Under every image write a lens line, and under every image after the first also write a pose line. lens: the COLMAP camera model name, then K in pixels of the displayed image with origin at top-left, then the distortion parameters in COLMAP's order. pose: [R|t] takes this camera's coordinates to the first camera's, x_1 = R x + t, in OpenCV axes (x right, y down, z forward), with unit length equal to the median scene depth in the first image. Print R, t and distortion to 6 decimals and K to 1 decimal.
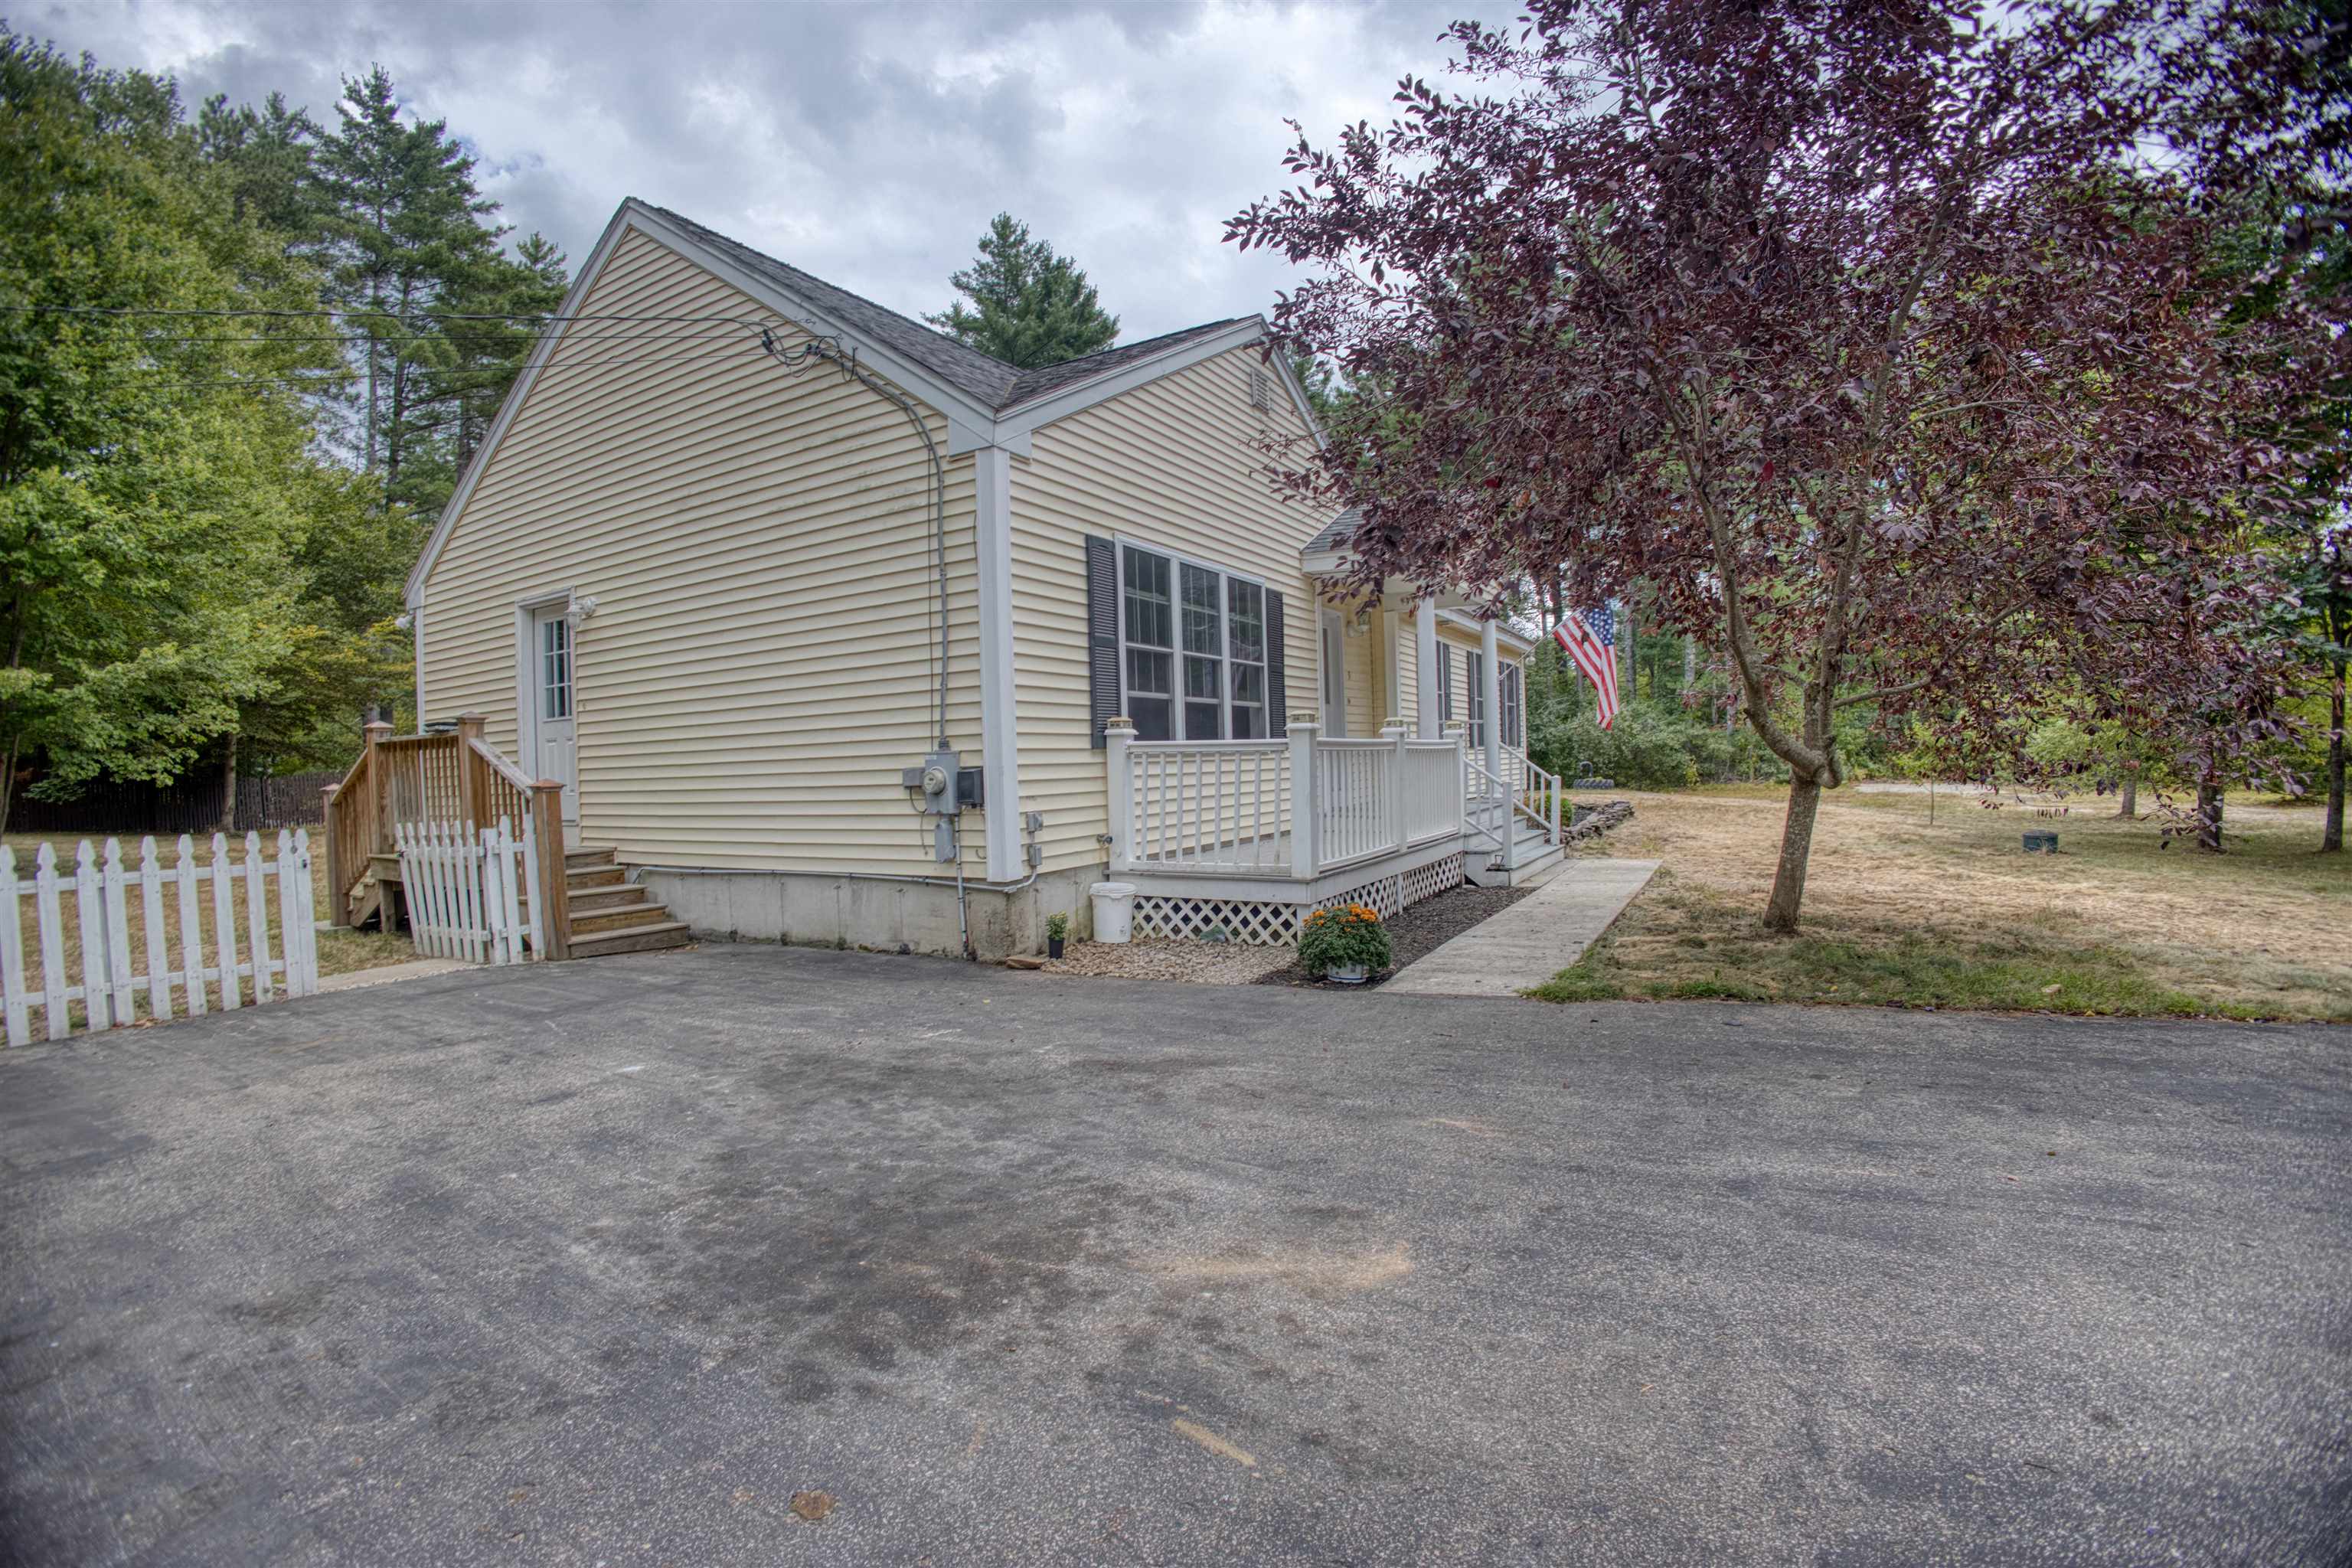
lens RADIAL K [[1083.7, 0, 1172.0], [0, 1083.7, 770.6], [0, 0, 1]] dist [-0.126060, 0.022907]
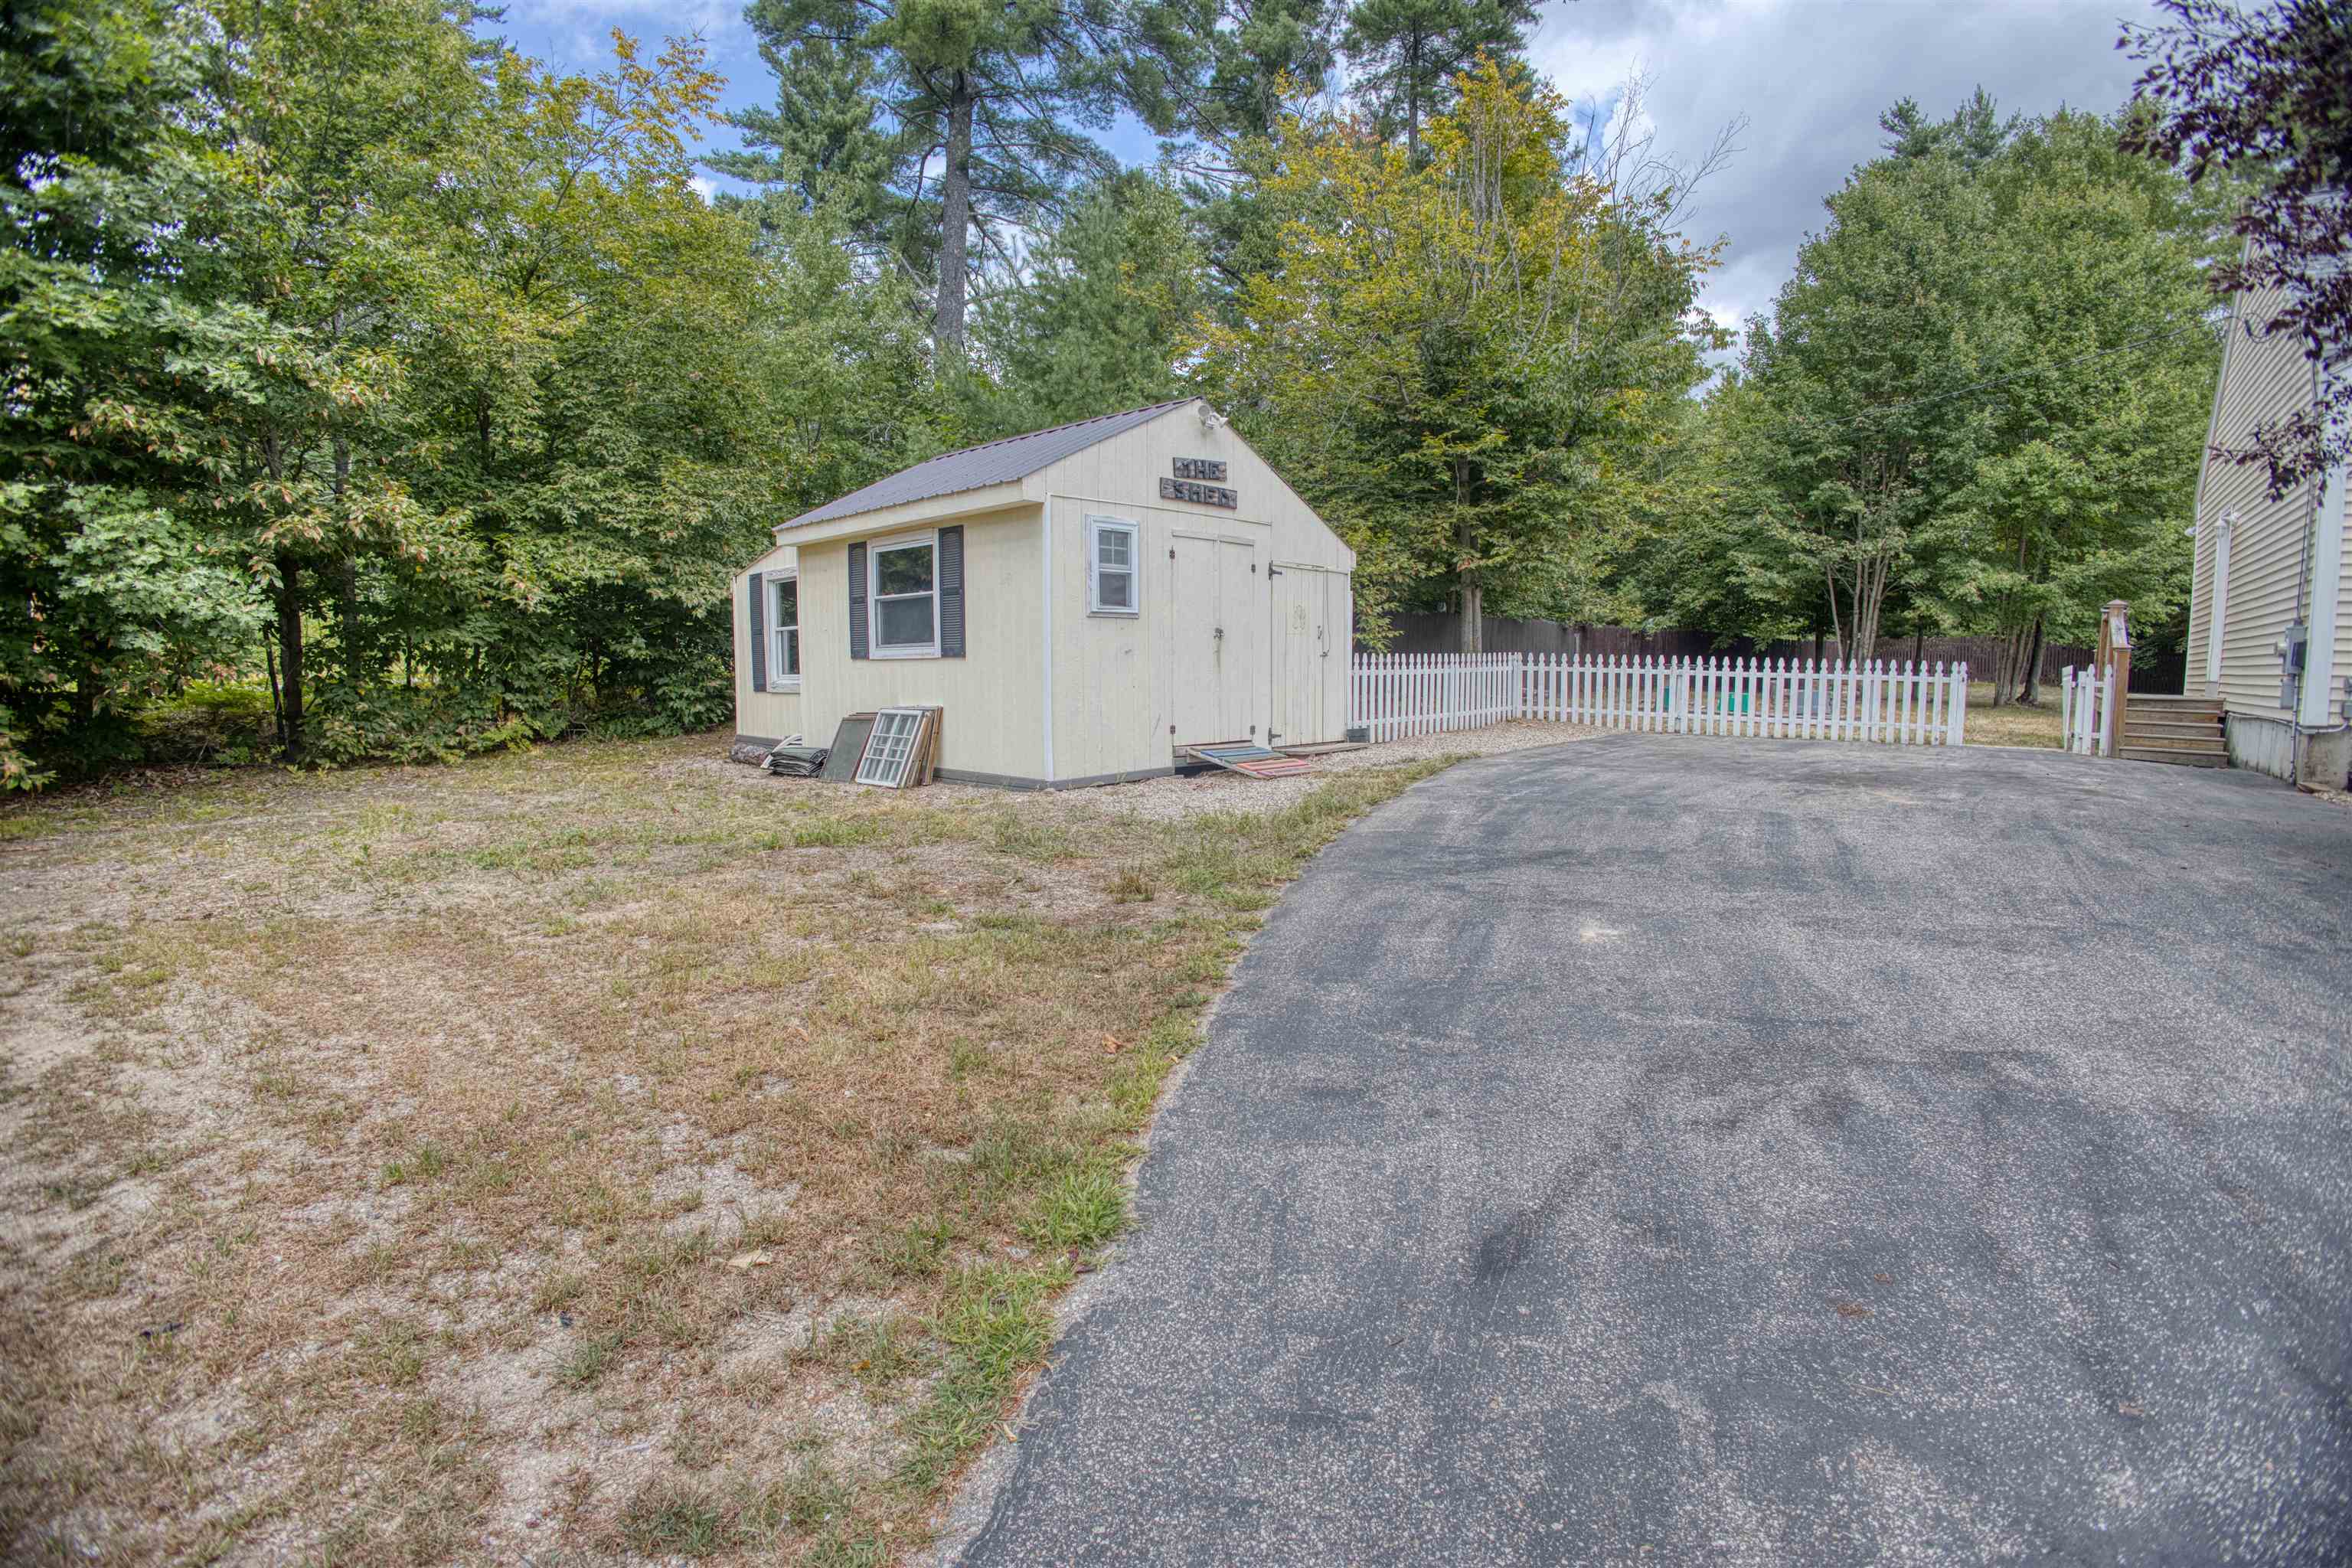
lens RADIAL K [[1083.7, 0, 1172.0], [0, 1083.7, 770.6], [0, 0, 1]] dist [-0.126060, 0.022907]
pose [[-0.169045, 0.132949, -0.976601, 0.804672], [-0.007641, 0.990654, 0.136185, 0.005994], [0.985579, 0.030484, -0.166449, -0.134654]]
